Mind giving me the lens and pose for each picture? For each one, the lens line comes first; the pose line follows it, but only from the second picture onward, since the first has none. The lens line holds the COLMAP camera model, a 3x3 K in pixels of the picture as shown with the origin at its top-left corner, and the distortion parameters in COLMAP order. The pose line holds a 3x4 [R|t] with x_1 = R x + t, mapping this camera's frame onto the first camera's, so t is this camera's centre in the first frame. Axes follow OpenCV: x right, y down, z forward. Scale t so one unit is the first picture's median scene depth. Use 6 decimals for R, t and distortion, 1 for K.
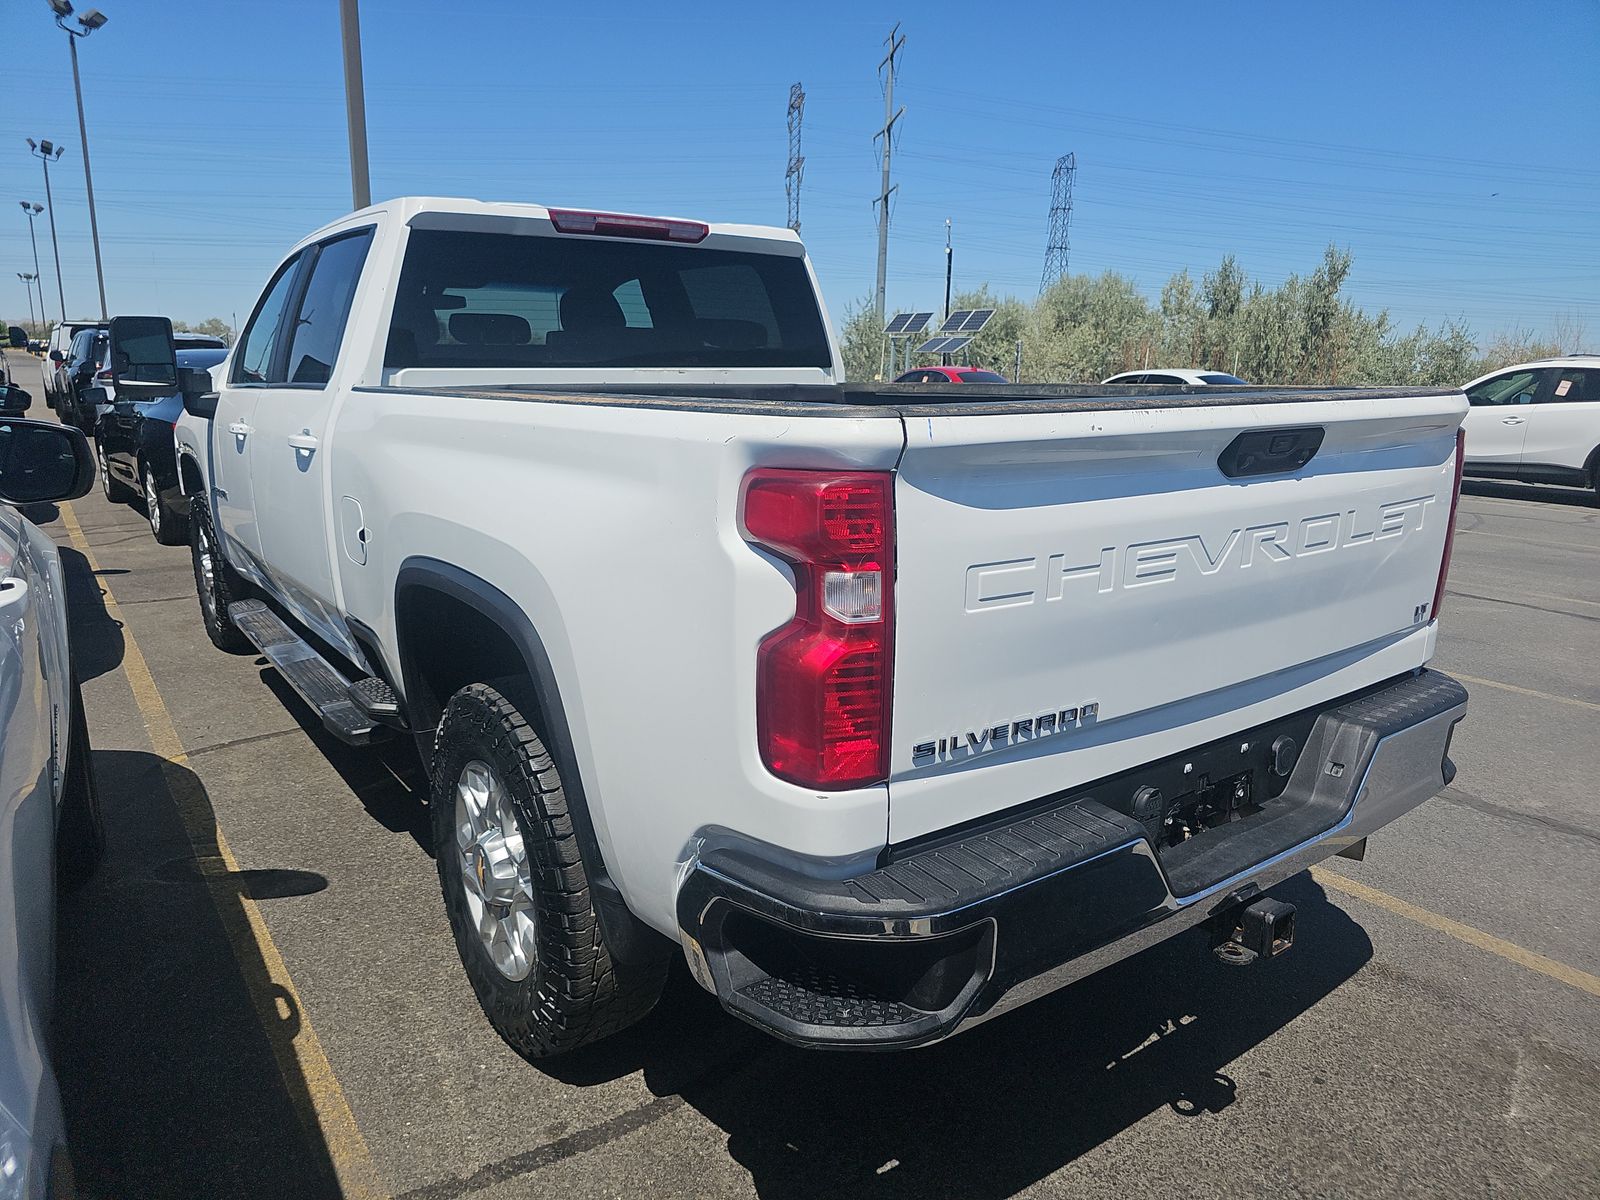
lens RADIAL K [[1079.8, 0, 800.8], [0, 1079.8, 606.9], [0, 0, 1]] dist [0.052004, -0.040069]
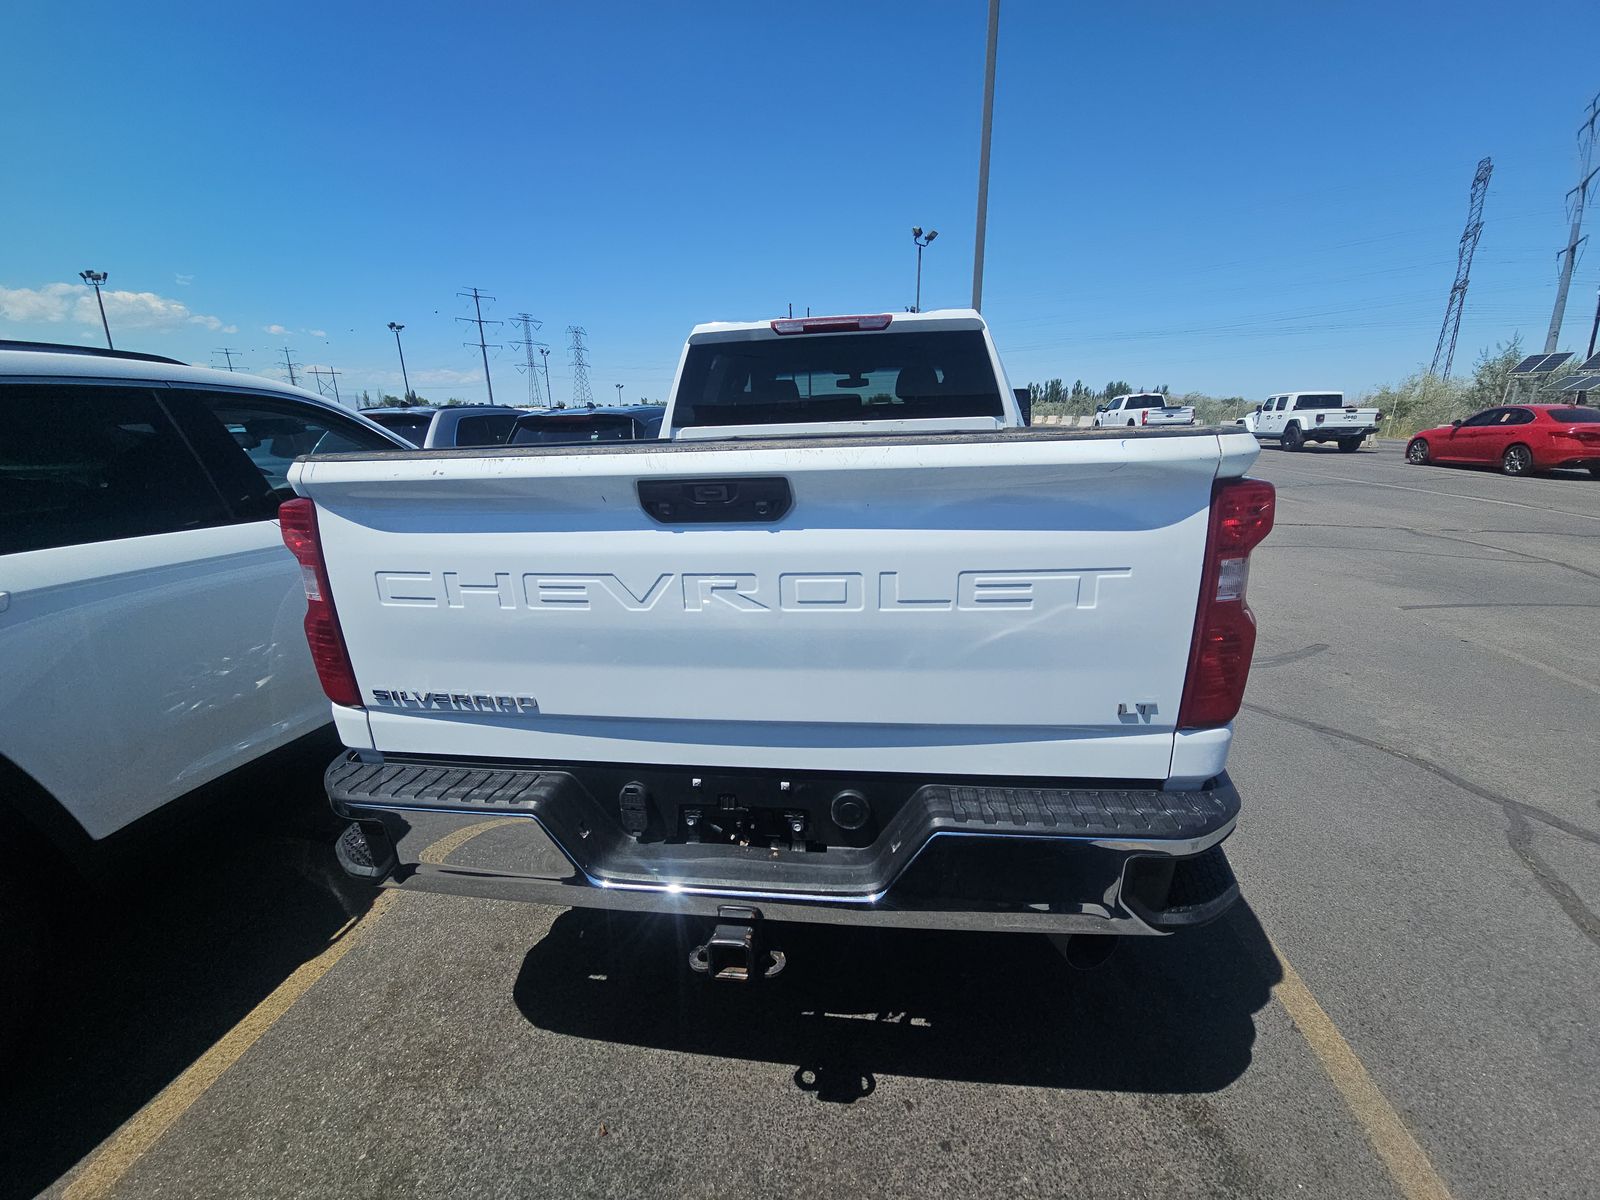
lens RADIAL K [[656.5, 0, 798.4], [0, 656.5, 608.3], [0, 0, 1]] dist [0.024177, -0.017390]
pose [[0.718384, 0.161838, -0.676560, 0.466018], [-0.120526, 0.986810, 0.108076, -0.061282], [0.685126, 0.003903, 0.728414, 0.314824]]
